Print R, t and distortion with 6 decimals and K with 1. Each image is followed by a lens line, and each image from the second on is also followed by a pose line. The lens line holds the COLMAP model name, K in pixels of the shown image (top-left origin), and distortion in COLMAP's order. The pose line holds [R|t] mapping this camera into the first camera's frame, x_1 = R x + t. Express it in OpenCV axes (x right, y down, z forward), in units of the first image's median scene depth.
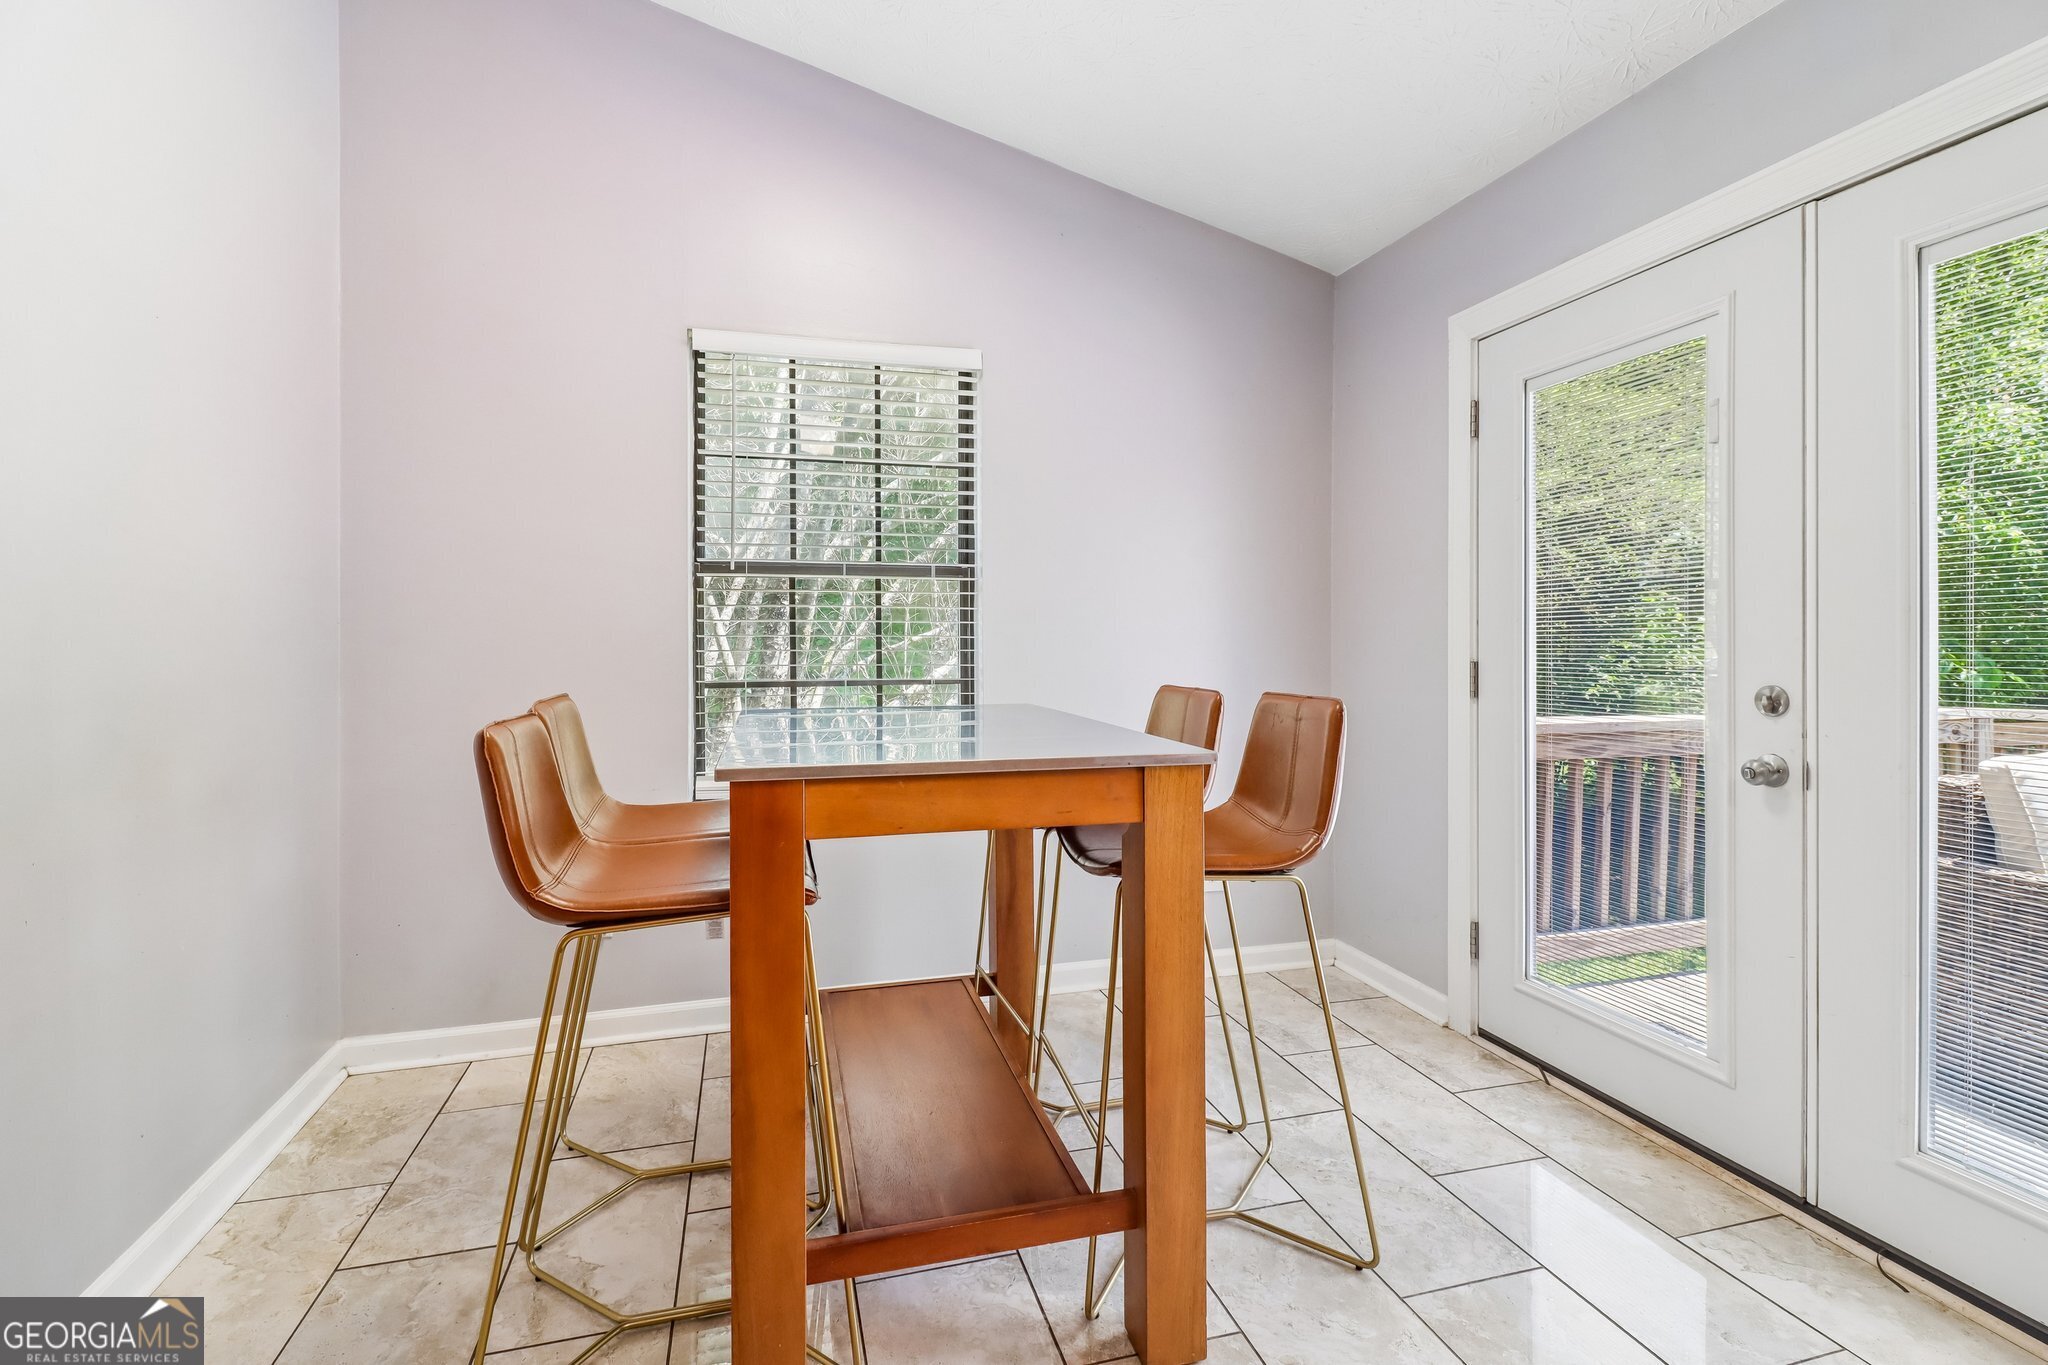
lens RADIAL K [[952.9, 0, 1021.4], [0, 952.9, 649.8], [0, 0, 1]] dist [0.001703, -0.001008]
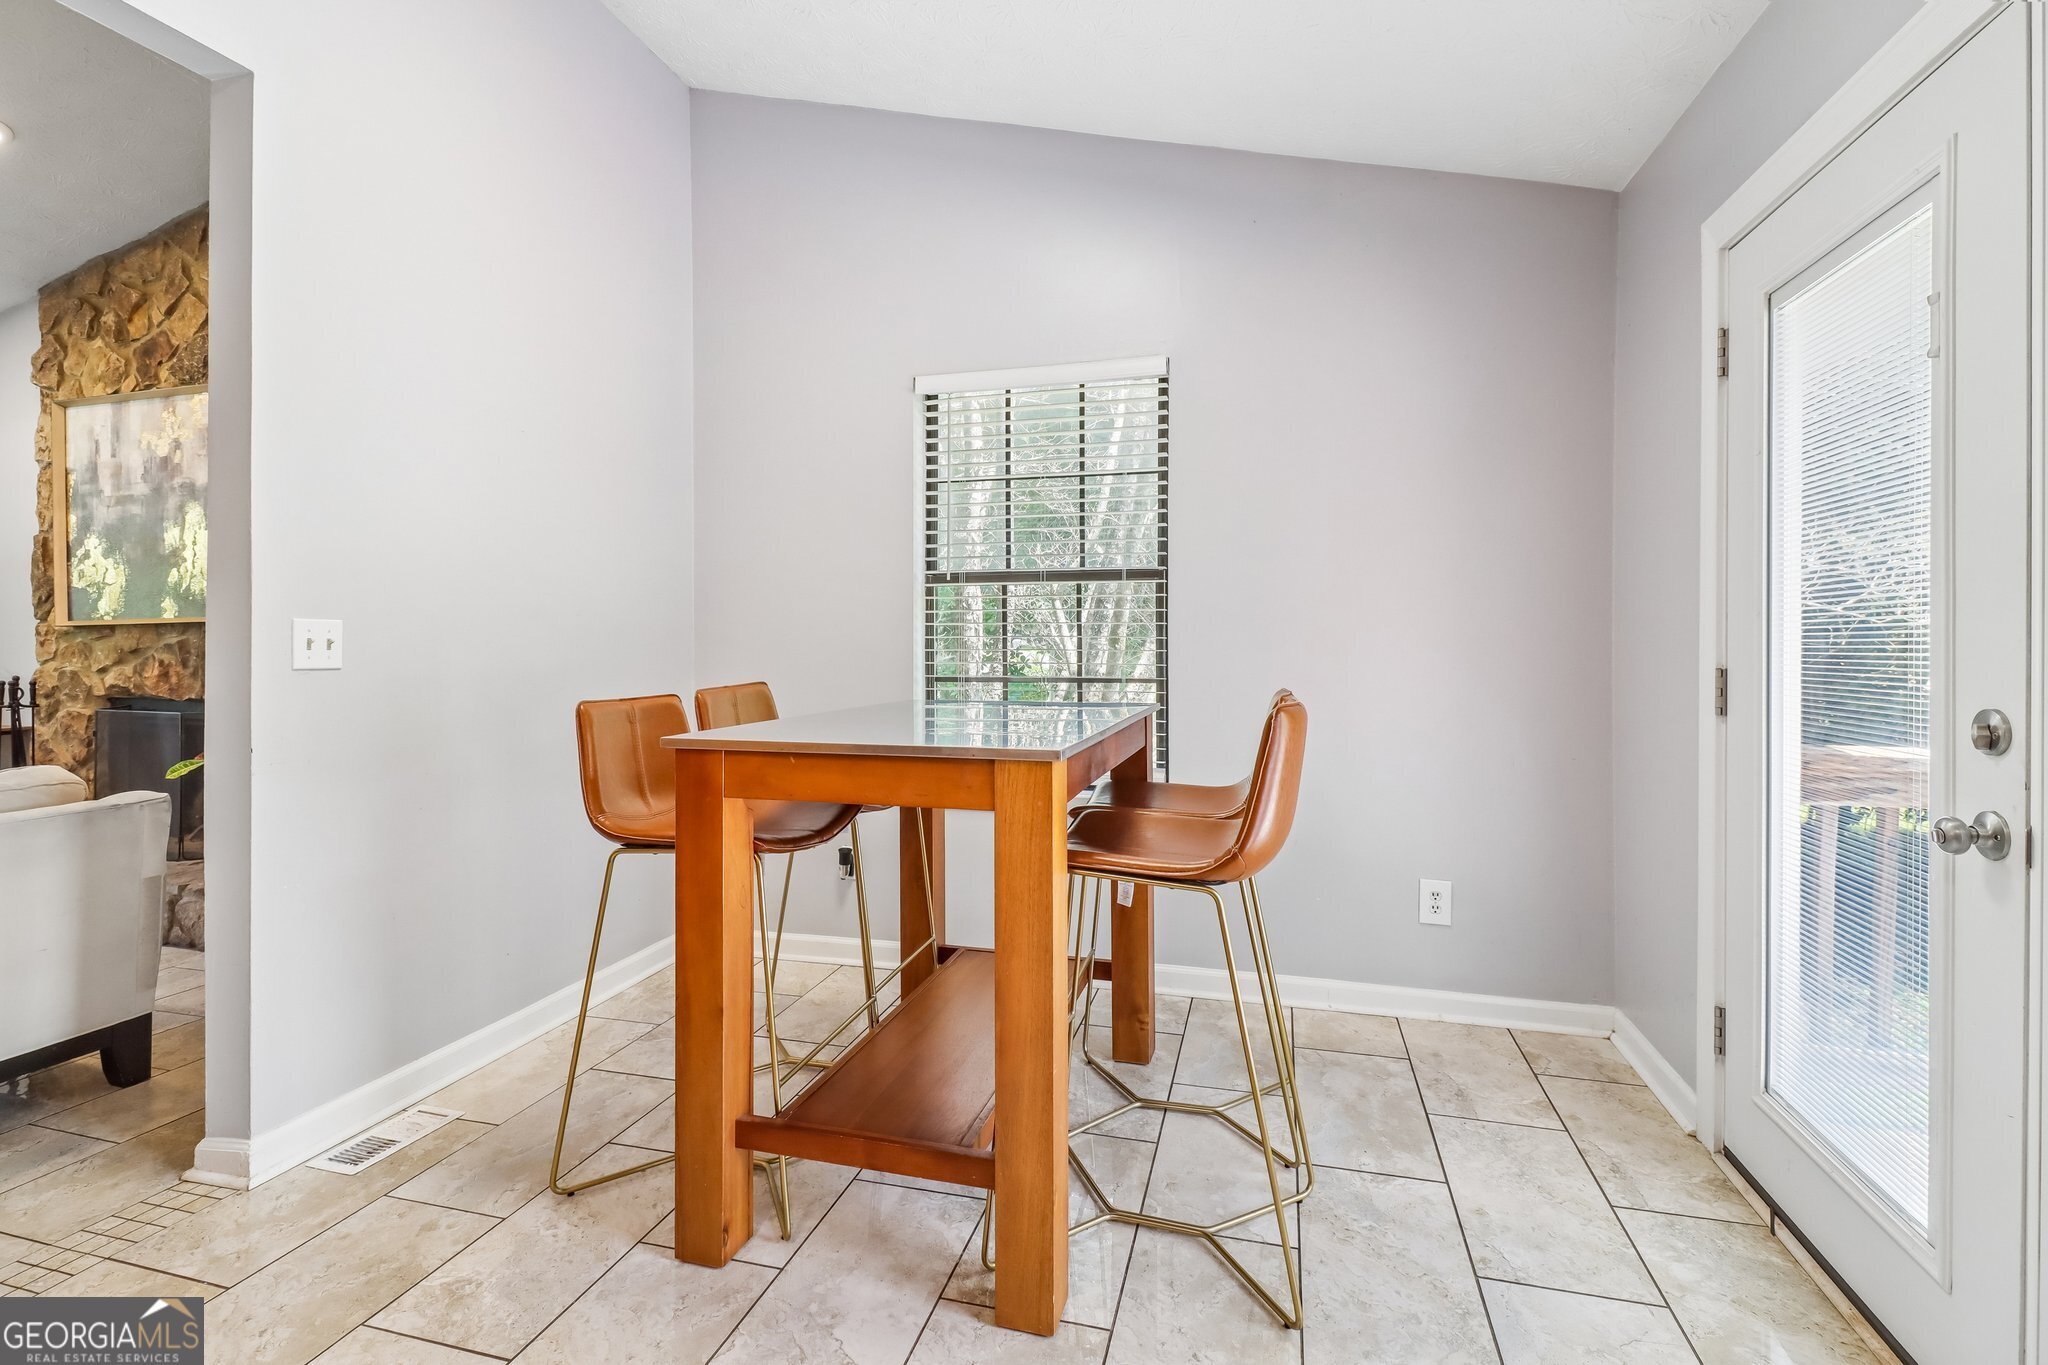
lens RADIAL K [[952.9, 0, 1021.4], [0, 952.9, 649.8], [0, 0, 1]] dist [0.001703, -0.001008]
pose [[0.860348, 0.005042, -0.509682, 0.361560], [-0.004411, 0.999987, 0.002446, -0.002201], [0.509688, 0.000144, 0.860359, 0.047200]]
